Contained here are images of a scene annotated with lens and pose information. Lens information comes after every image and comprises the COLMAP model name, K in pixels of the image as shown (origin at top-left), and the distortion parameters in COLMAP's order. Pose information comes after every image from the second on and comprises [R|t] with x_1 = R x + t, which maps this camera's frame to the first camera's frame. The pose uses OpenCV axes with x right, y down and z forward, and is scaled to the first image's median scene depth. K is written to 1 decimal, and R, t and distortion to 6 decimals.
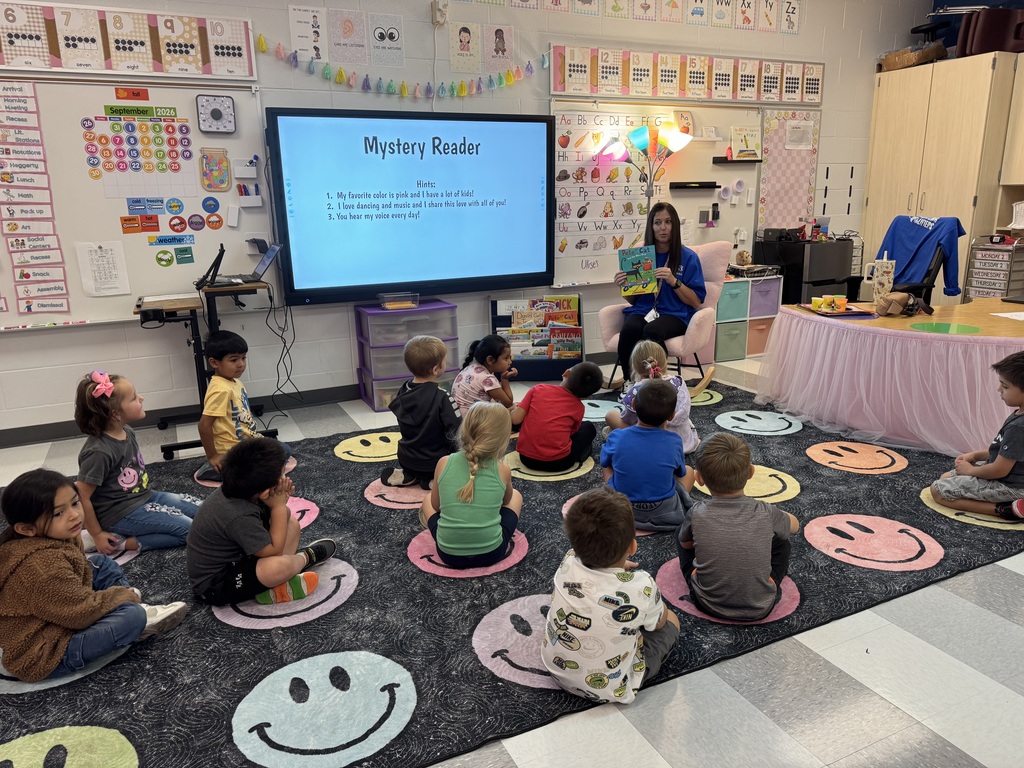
lens RADIAL K [[736.4, 0, 513.6], [0, 736.4, 394.1], [0, 0, 1]] dist [0.031994, -0.037655]
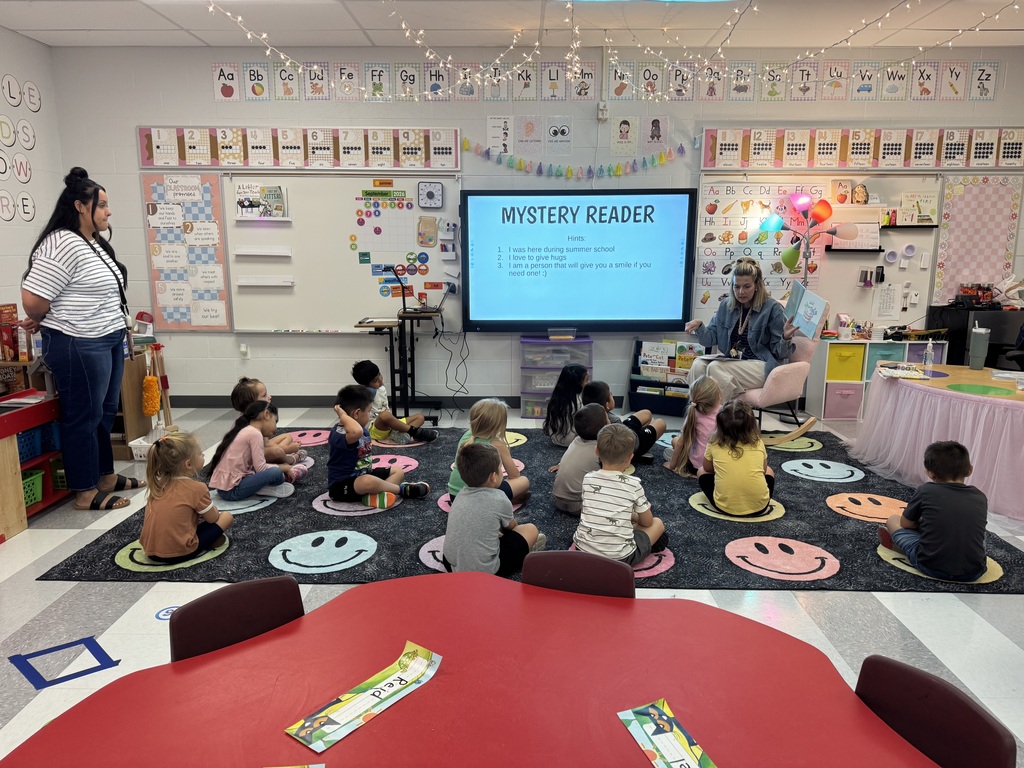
lens RADIAL K [[736.4, 0, 507.7], [0, 736.4, 401.4], [0, 0, 1]] dist [0.031994, -0.037655]
pose [[0.892996, 0.116965, -0.434600, 0.351308], [-0.135910, 0.990640, -0.012648, 0.013928], [0.429053, 0.070361, 0.900535, -0.168517]]
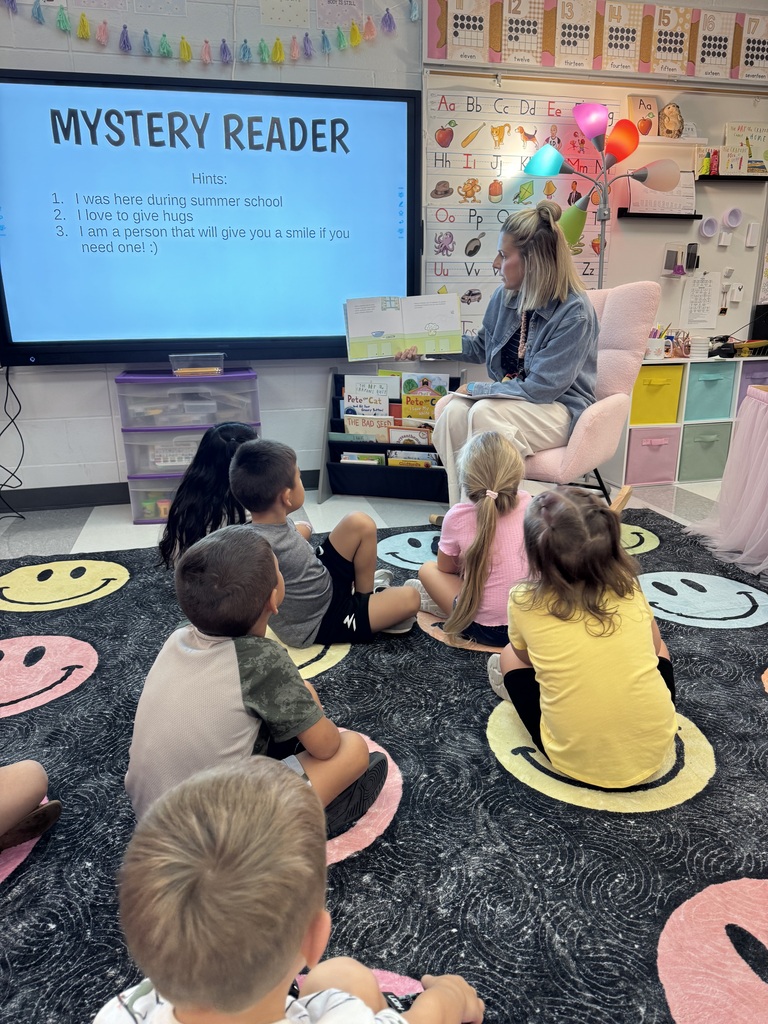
lens RADIAL K [[736.4, 0, 388.8], [0, 736.4, 520.5], [0, 0, 1]] dist [0.031994, -0.037655]
pose [[0.977067, 0.076832, -0.198585, 0.196328], [-0.067857, 0.996359, 0.051622, -0.030710], [0.201828, -0.036962, 0.978723, 0.350808]]
